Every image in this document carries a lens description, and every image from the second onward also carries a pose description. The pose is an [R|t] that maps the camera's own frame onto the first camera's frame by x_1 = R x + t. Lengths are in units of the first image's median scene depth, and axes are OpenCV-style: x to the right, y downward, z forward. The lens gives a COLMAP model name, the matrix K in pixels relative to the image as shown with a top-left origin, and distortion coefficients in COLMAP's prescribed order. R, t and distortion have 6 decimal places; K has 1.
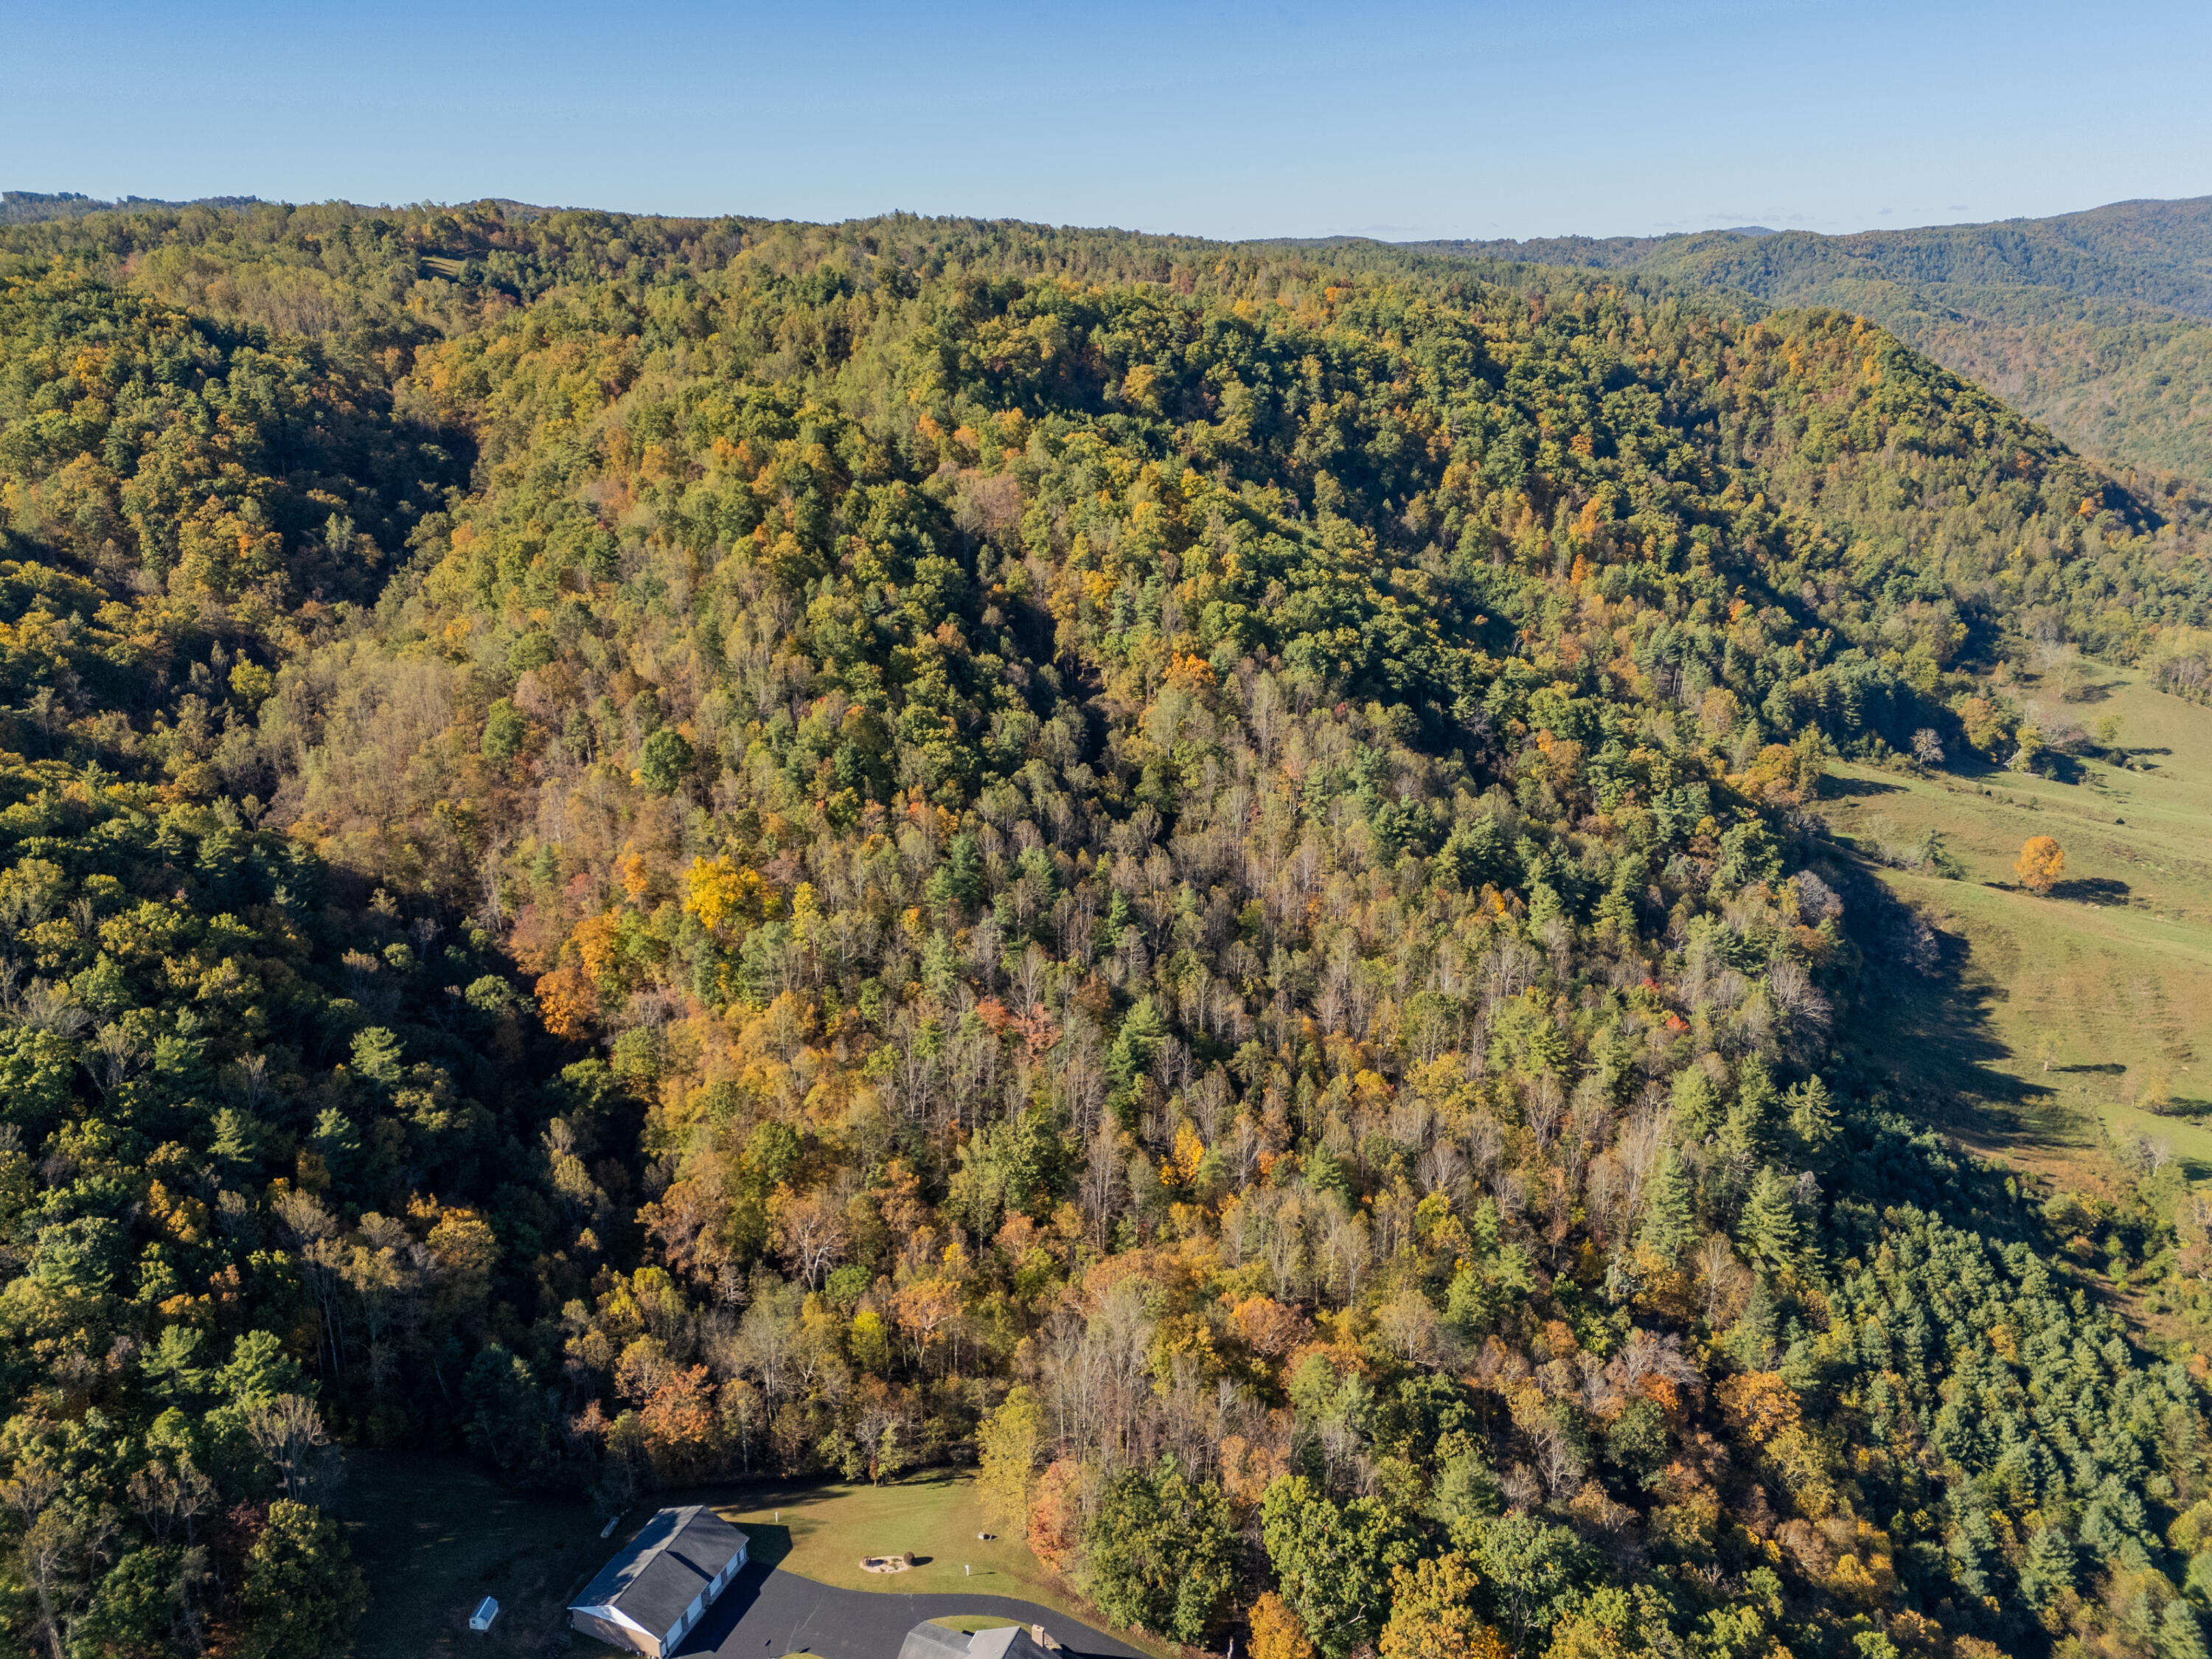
lens RADIAL K [[1621.6, 0, 1108.9], [0, 1621.6, 828.4], [0, 0, 1]] dist [0.085705, -0.080248]
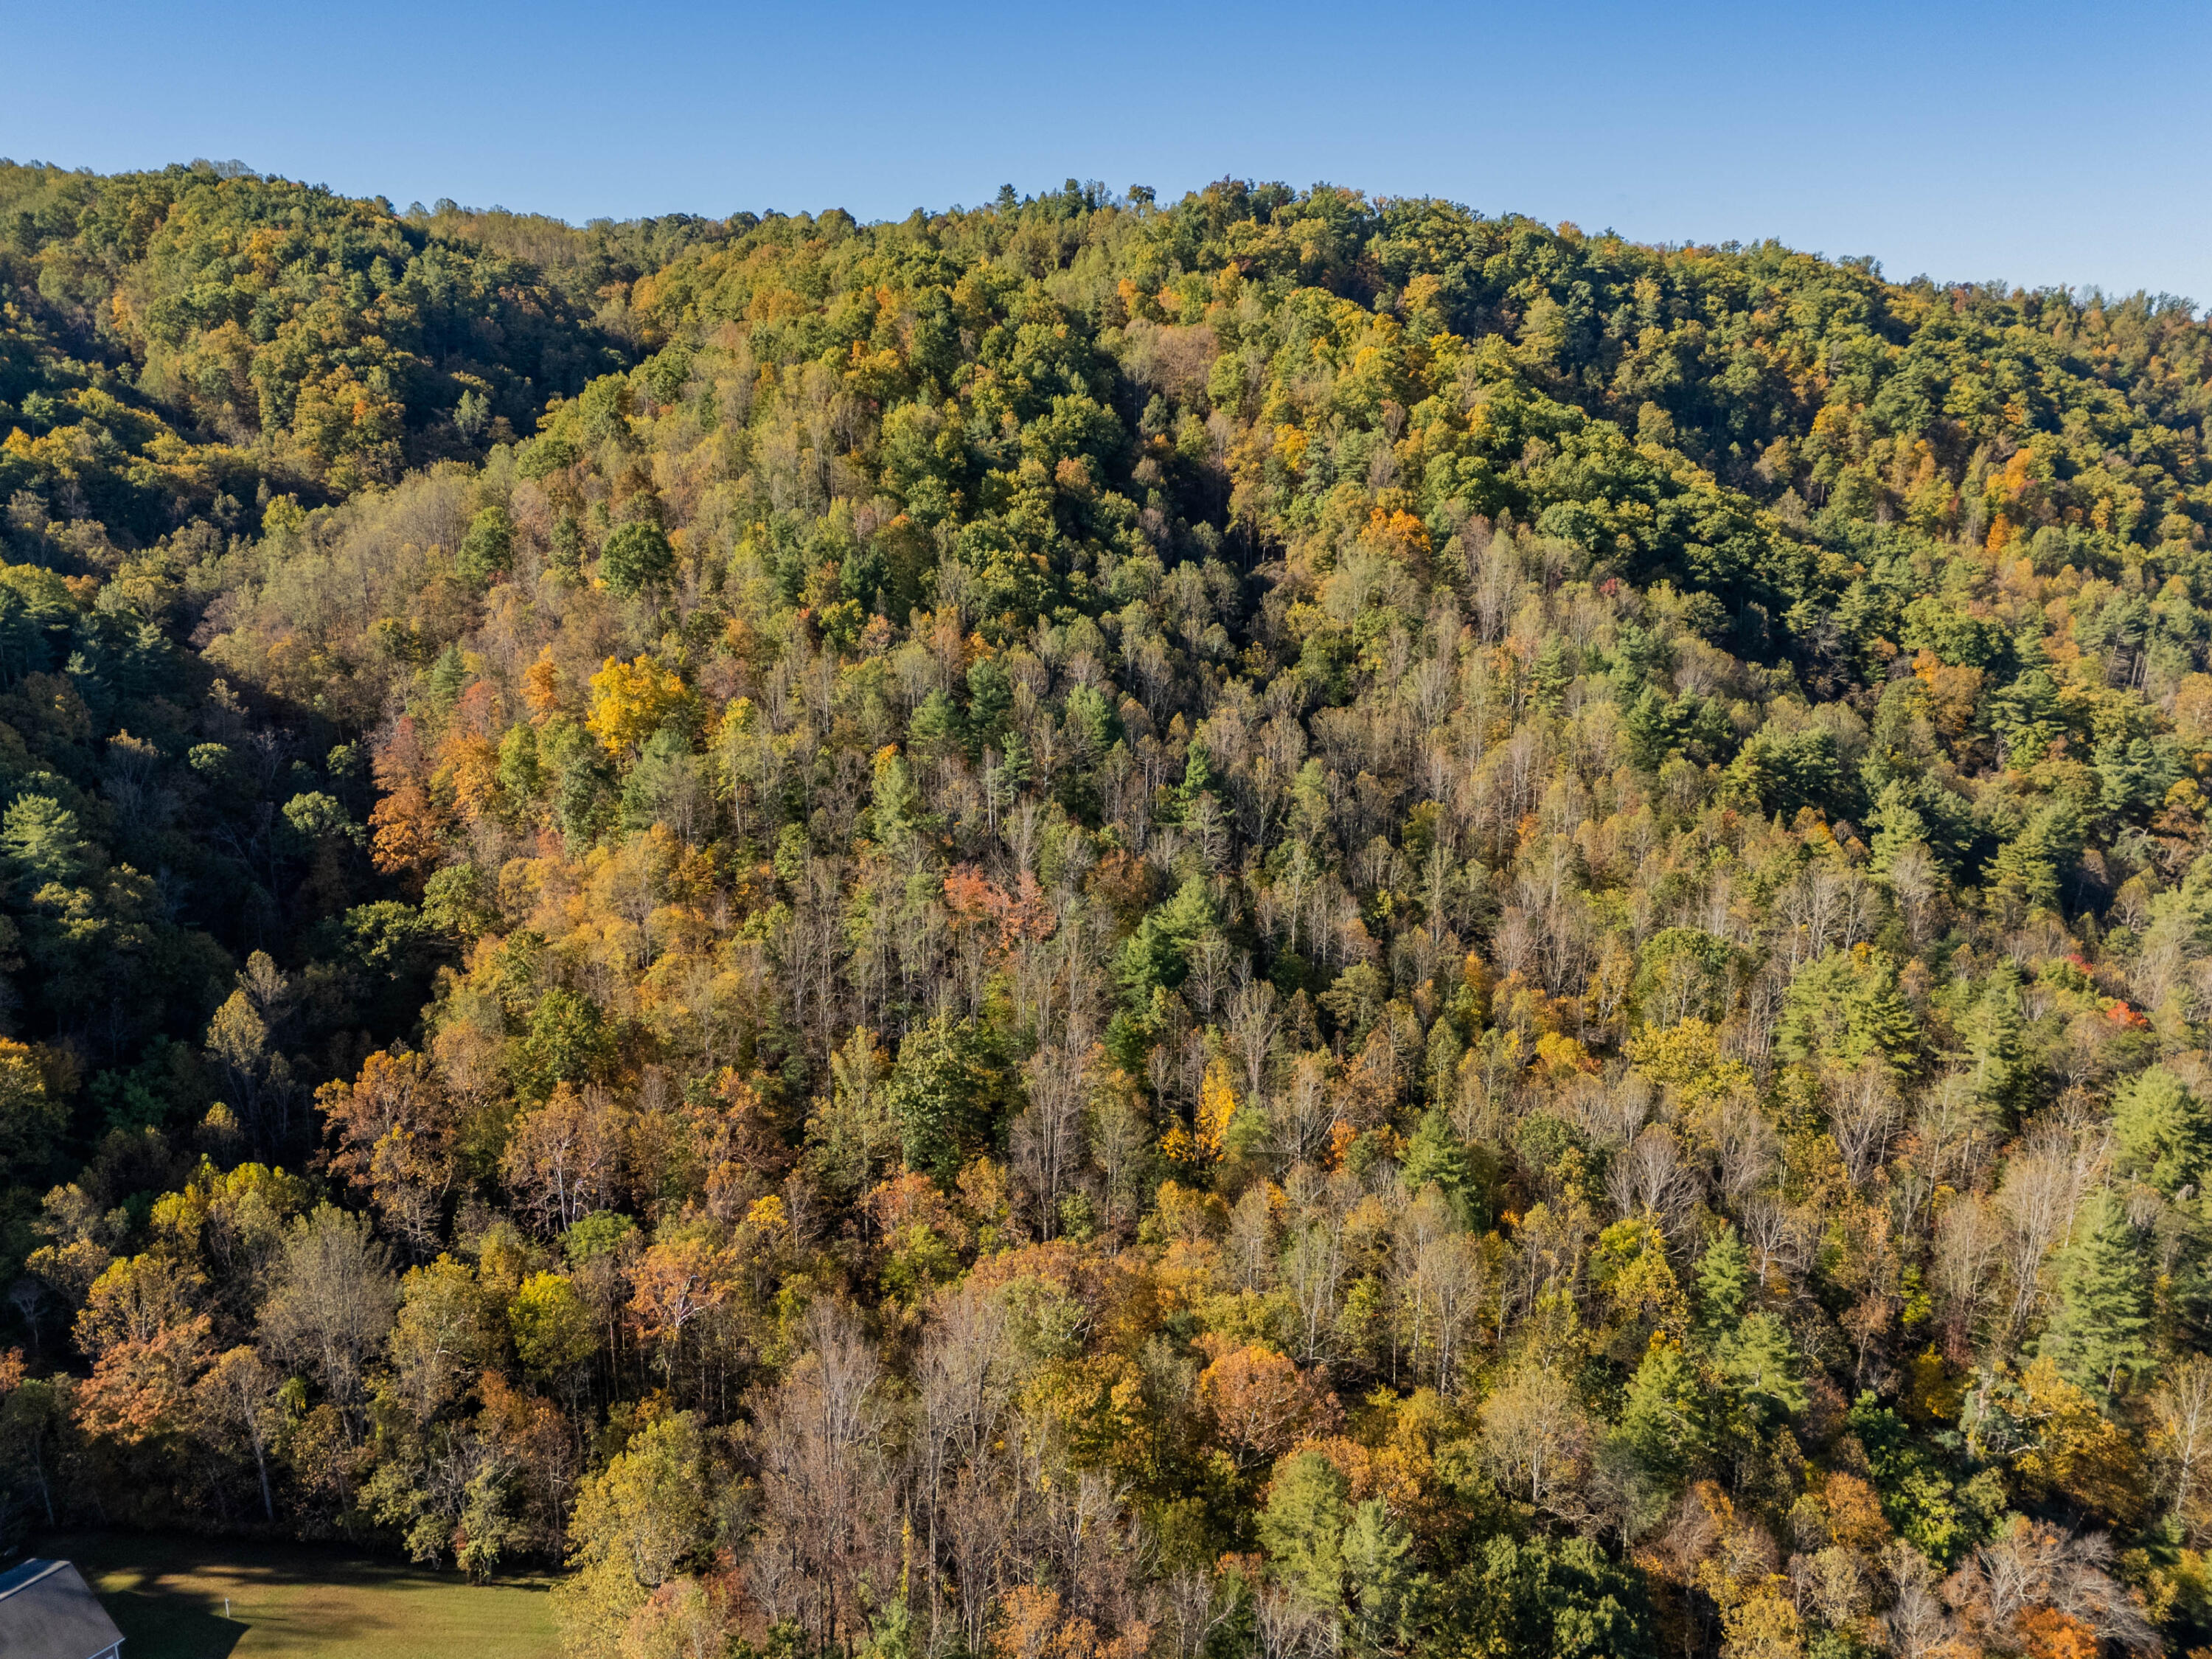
lens RADIAL K [[1631.1, 0, 1109.9], [0, 1631.1, 823.0], [0, 0, 1]] dist [0.073071, -0.069963]
pose [[0.974251, 0.058845, -0.217652, 0.085856], [-0.075774, 0.994646, -0.070266, 0.087145], [0.212352, 0.084949, 0.973494, 0.246457]]
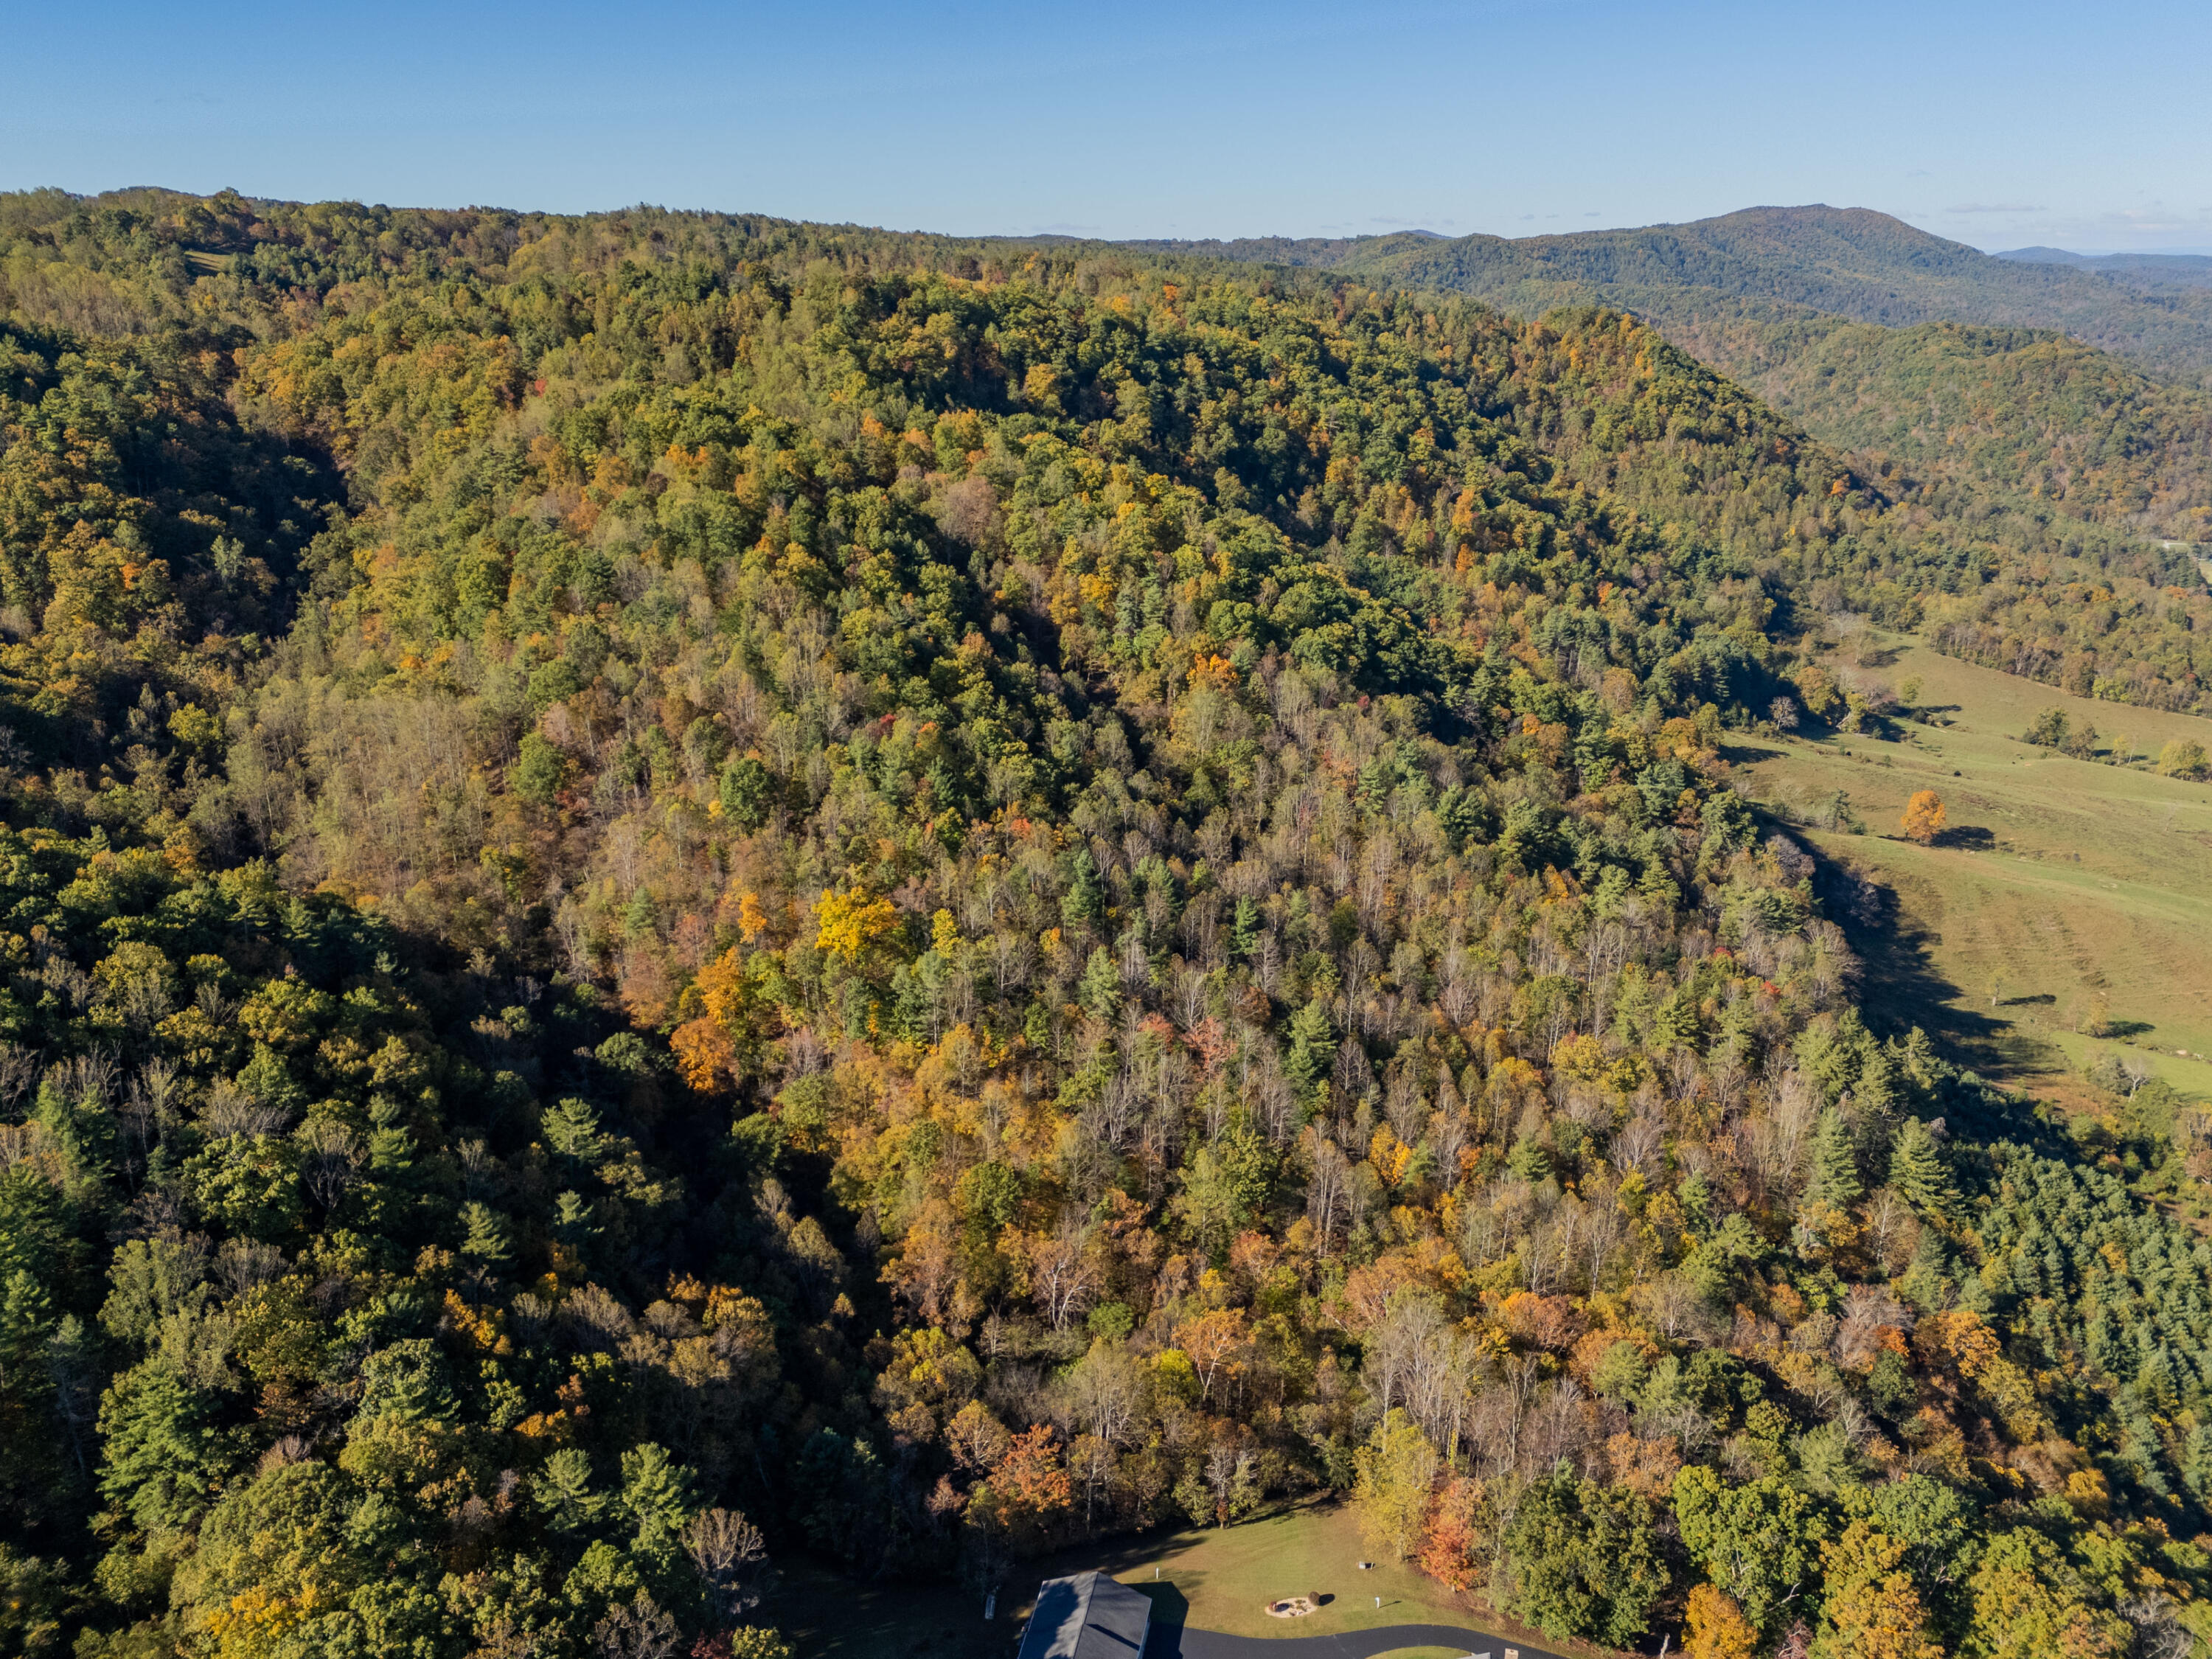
lens RADIAL K [[1621.6, 0, 1108.9], [0, 1621.6, 828.4], [0, 0, 1]] dist [0.085705, -0.080248]
pose [[0.982811, -0.058723, 0.175025, -0.178009], [0.058470, 0.998267, 0.006609, -0.010448], [-0.175110, 0.003738, 0.984542, 0.029748]]
